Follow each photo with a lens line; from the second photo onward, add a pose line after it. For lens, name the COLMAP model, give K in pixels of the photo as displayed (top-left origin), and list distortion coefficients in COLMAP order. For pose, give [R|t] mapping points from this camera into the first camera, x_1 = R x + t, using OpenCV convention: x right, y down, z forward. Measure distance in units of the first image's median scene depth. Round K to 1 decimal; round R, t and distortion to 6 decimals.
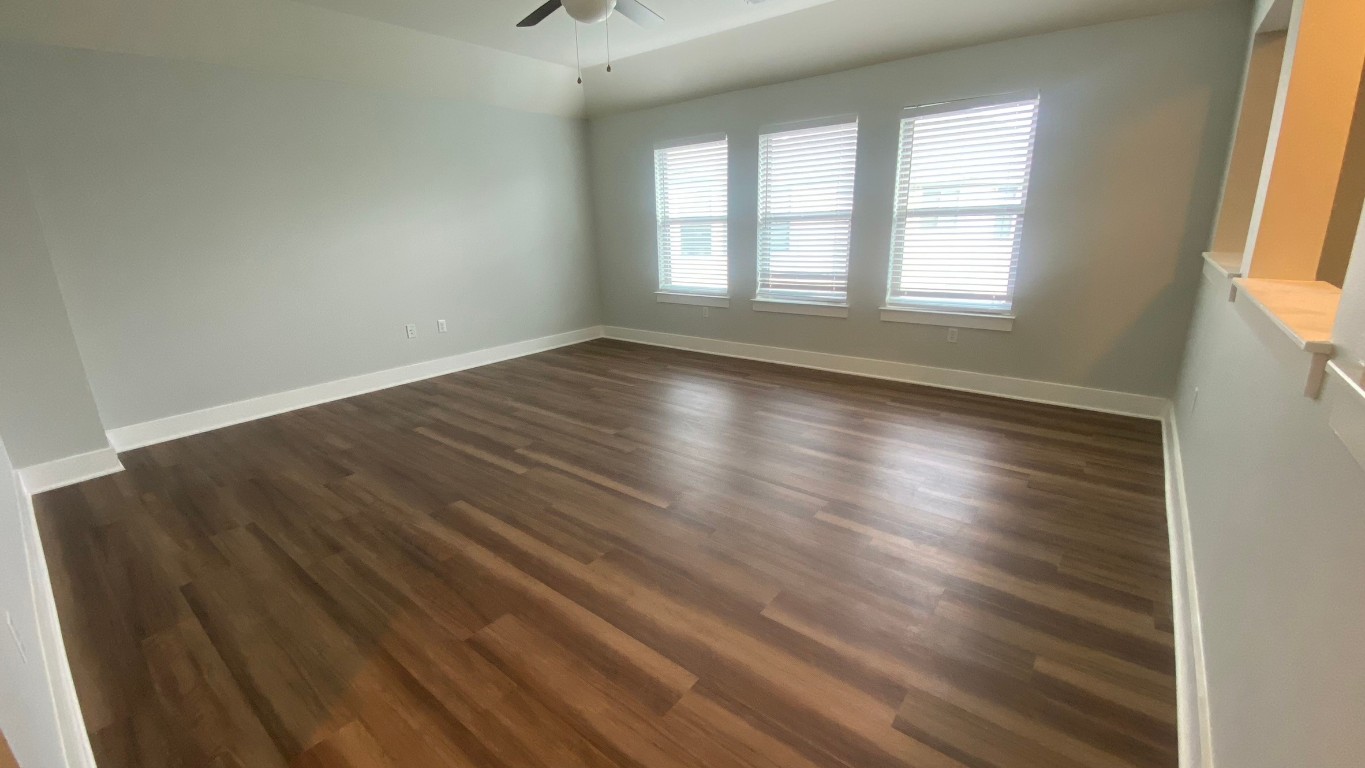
lens RADIAL K [[550.6, 0, 684.5], [0, 550.6, 384.1], [0, 0, 1]] dist [0.049829, -0.034339]
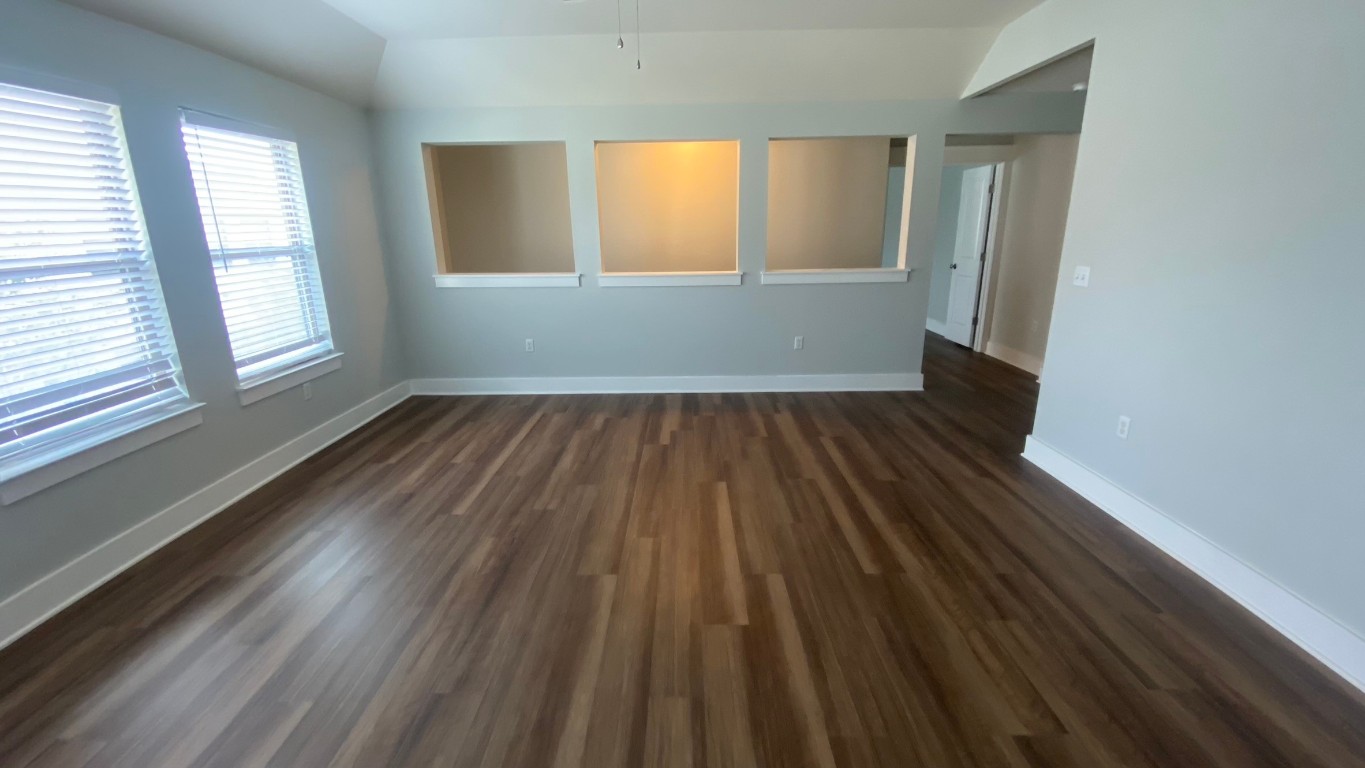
lens RADIAL K [[550.6, 0, 684.5], [0, 550.6, 384.1], [0, 0, 1]] dist [0.049829, -0.034339]
pose [[-0.613324, -0.177520, 0.769623, -0.818041], [0.259114, 0.875264, 0.408378, -0.449168], [-0.746119, 0.449888, -0.490823, 1.465191]]
